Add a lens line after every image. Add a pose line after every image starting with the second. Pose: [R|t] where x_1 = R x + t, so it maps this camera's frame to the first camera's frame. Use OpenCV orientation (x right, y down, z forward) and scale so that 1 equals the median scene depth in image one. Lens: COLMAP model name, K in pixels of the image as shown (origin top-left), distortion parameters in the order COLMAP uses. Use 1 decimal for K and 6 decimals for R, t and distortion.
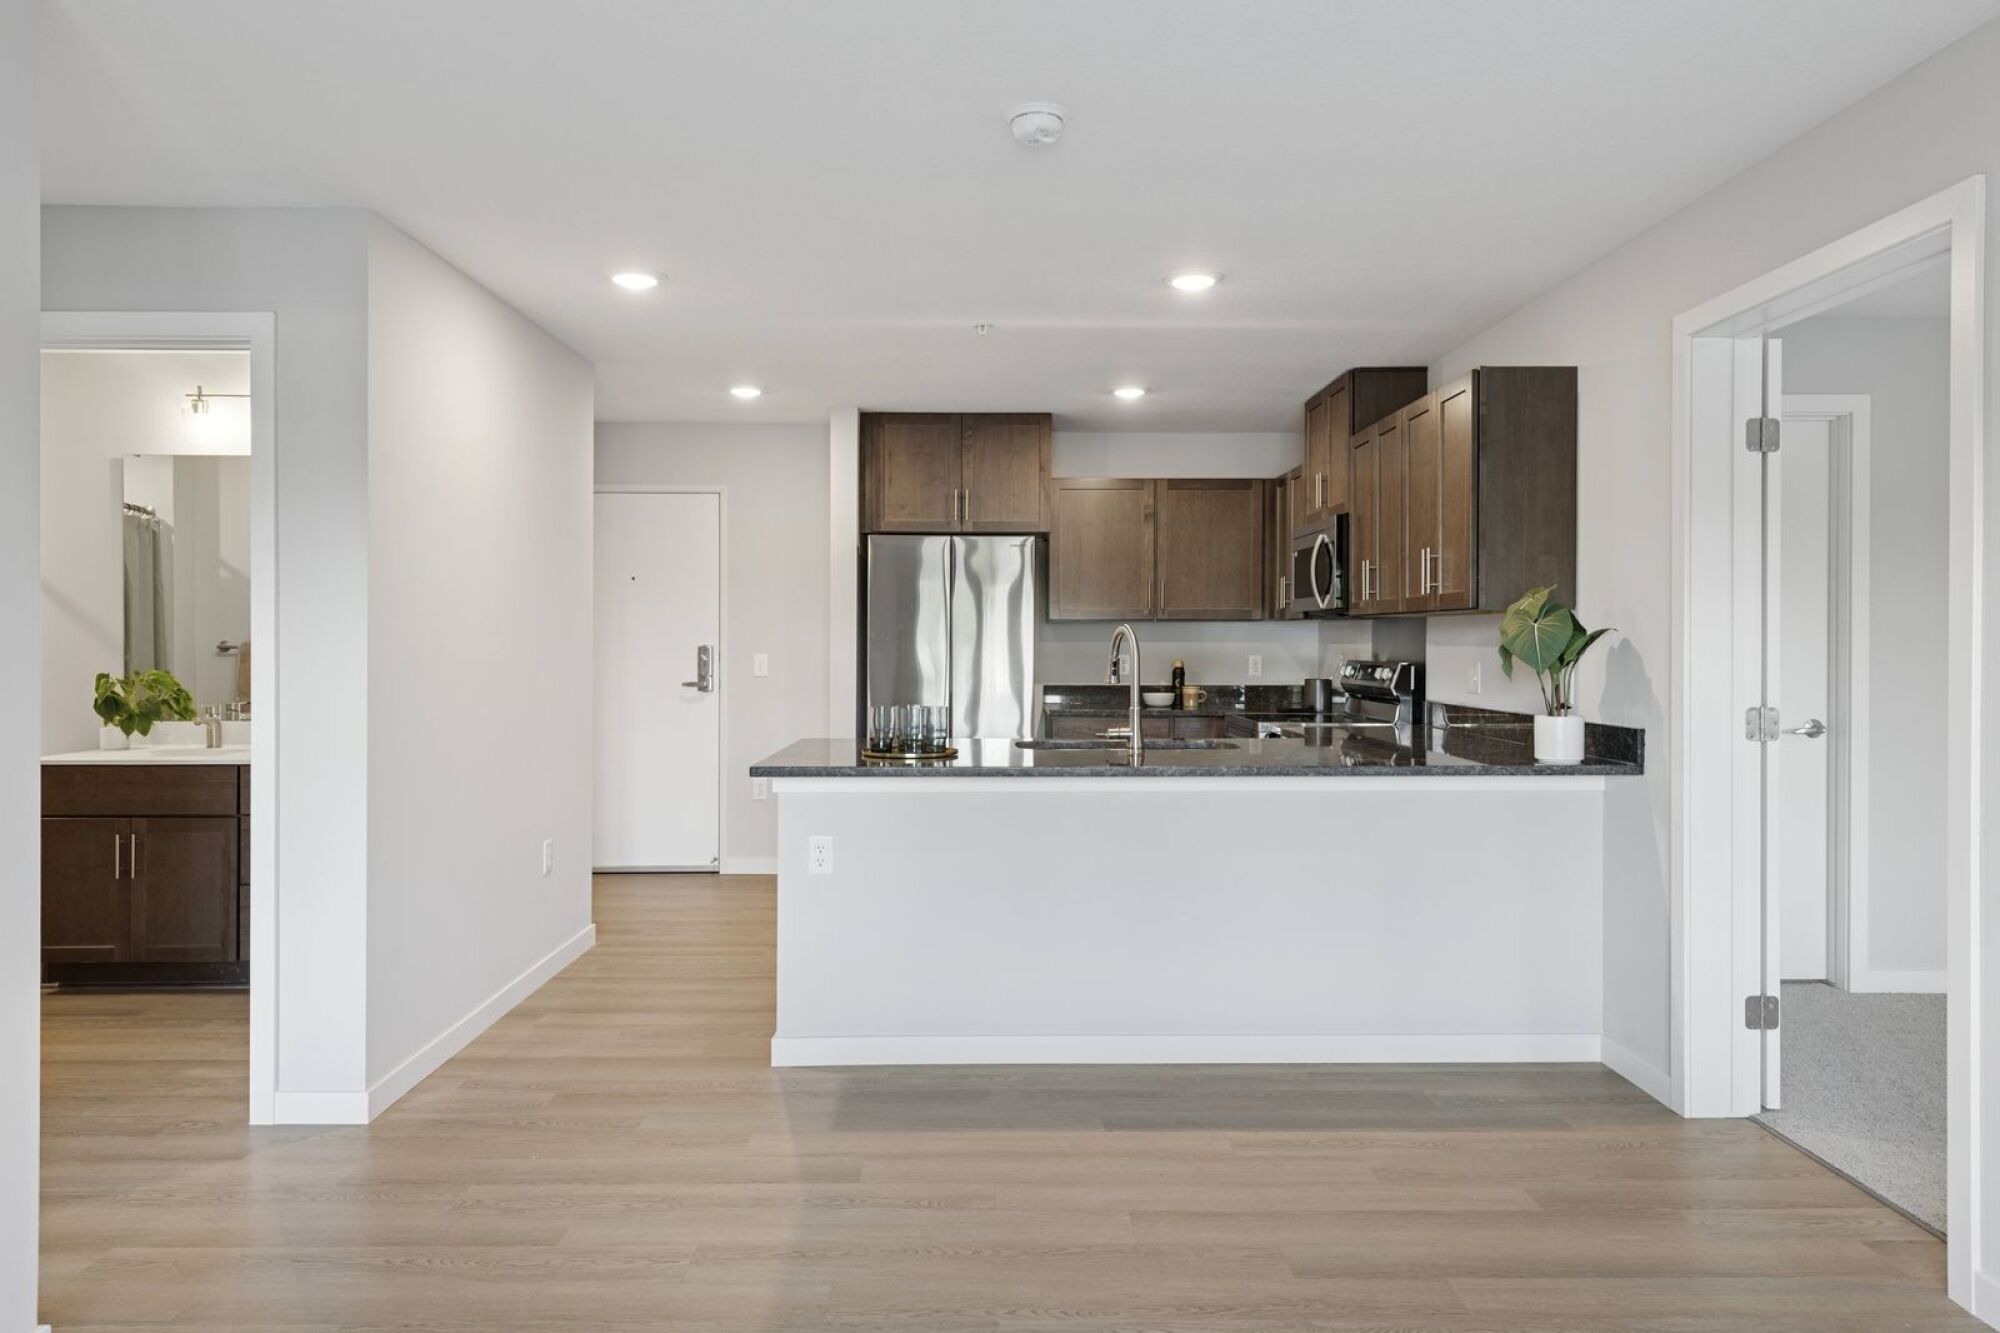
lens RADIAL K [[1288.1, 0, 1009.1], [0, 1288.1, 648.4], [0, 0, 1]] dist [0.005945, 0.002331]
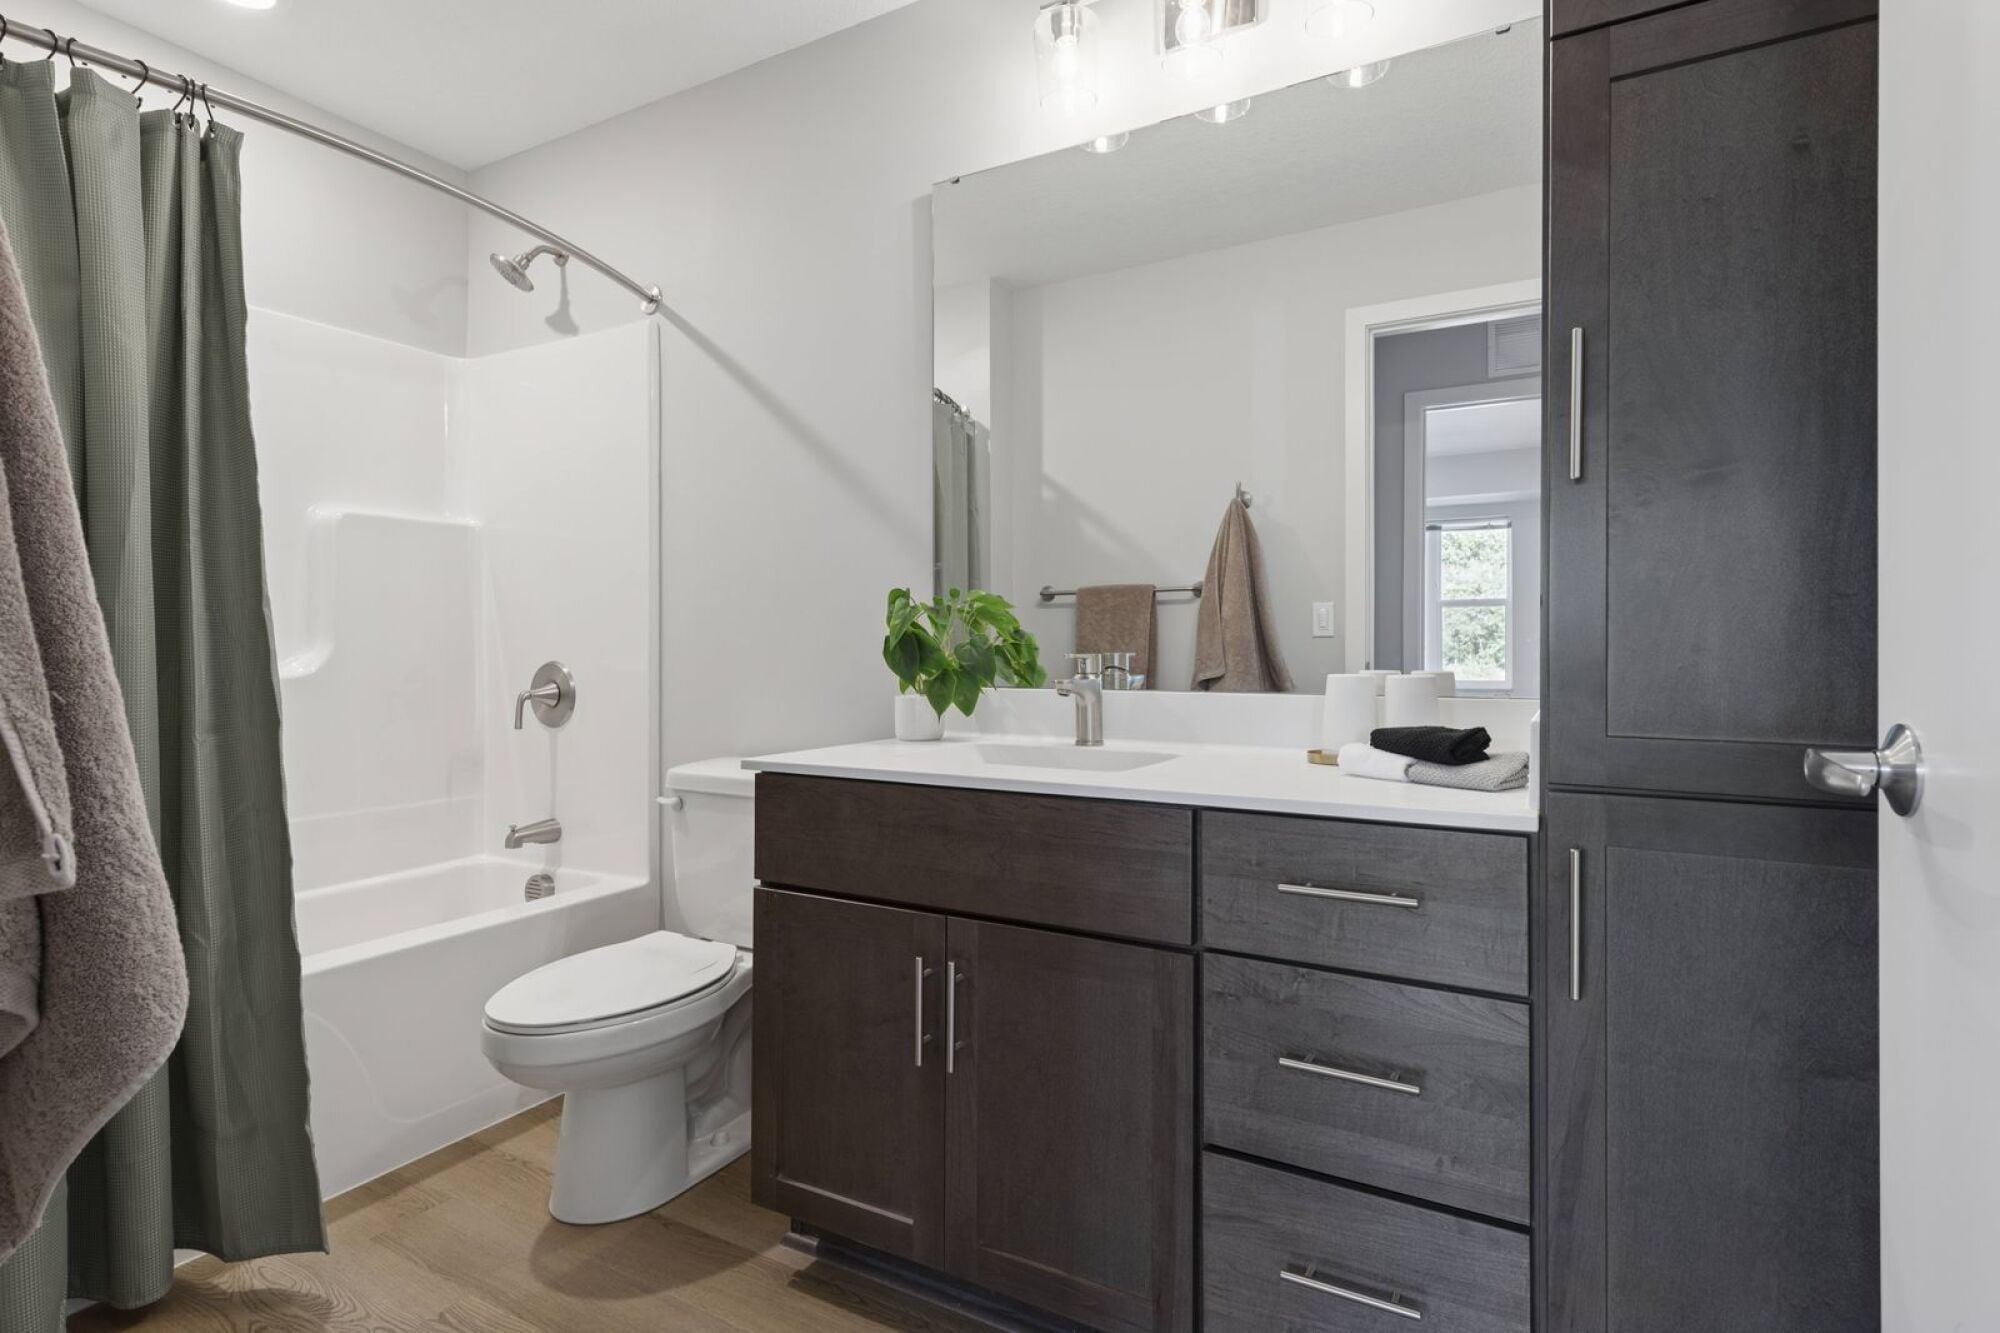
lens RADIAL K [[990.5, 0, 998.5], [0, 990.5, 663.1], [0, 0, 1]] dist [0.002410, -0.003023]
pose [[0.859395, 0.005126, -0.511287, -0.460883], [-0.002032, 0.999976, 0.006610, 0.044924], [0.511309, -0.004642, 0.859384, 0.674268]]
